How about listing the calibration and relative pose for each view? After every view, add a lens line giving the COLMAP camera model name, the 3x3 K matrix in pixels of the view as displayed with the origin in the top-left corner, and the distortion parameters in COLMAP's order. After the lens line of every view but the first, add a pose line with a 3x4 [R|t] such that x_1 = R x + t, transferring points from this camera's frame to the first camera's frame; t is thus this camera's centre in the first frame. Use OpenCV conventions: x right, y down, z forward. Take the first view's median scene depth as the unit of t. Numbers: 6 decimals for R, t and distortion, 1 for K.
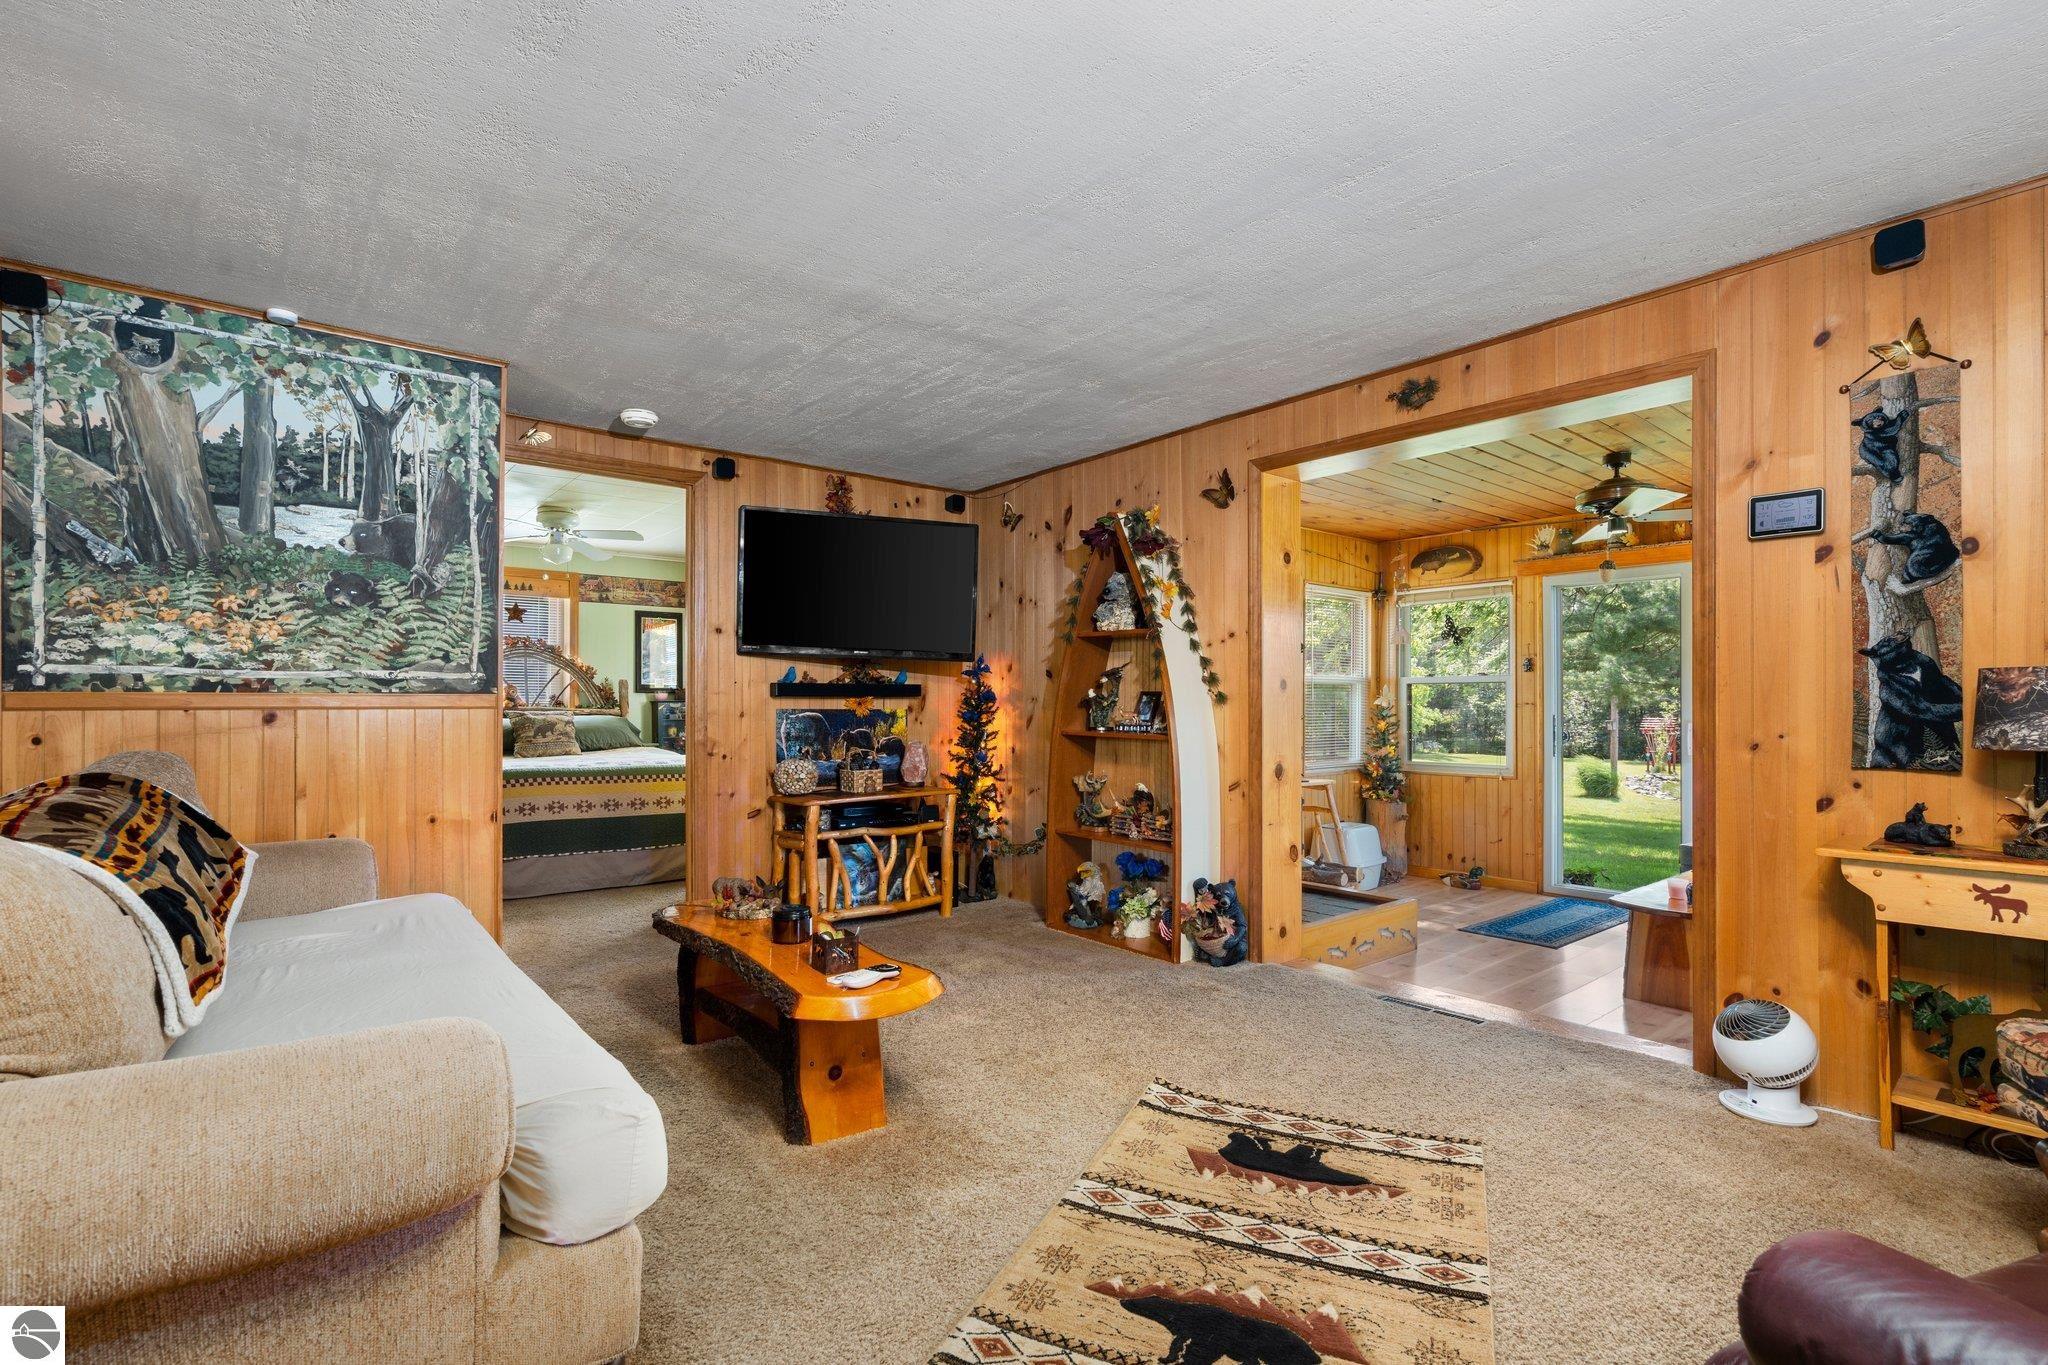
lens RADIAL K [[935.6, 0, 1018.5], [0, 935.6, 706.6], [0, 0, 1]] dist [-0.002987, 0.000873]
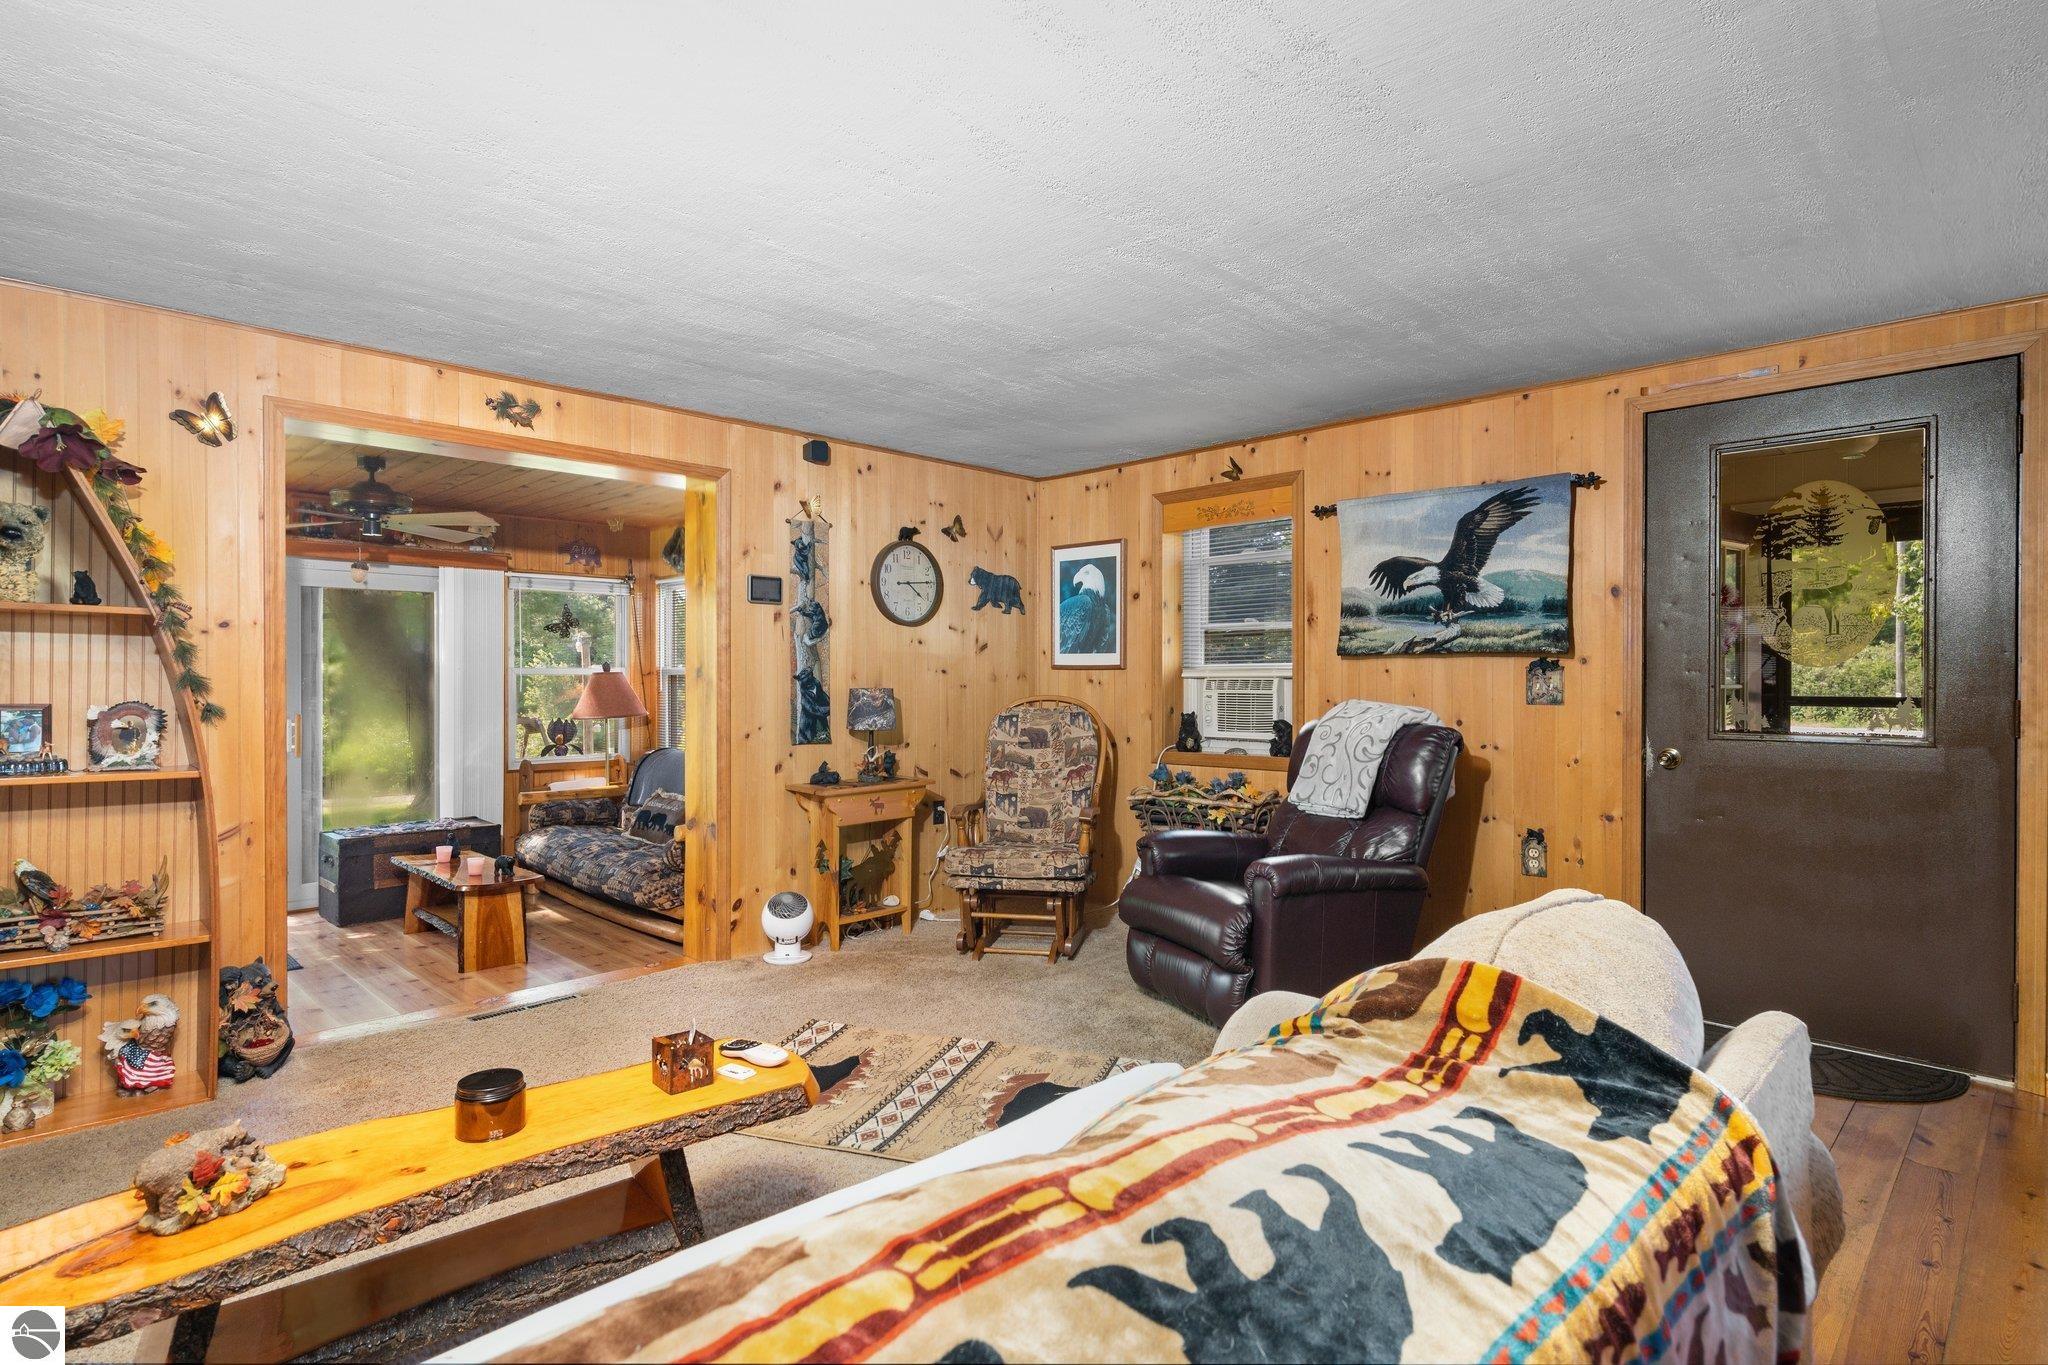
lens RADIAL K [[1044.2, 0, 1020.5], [0, 1044.2, 682.4], [0, 0, 1]] dist [0.006129, 0.001031]
pose [[-0.099006, -0.004232, 0.995078, -0.783182], [0.002295, 0.999987, 0.004481, -0.041885], [-0.995084, 0.002728, -0.098995, 0.578332]]
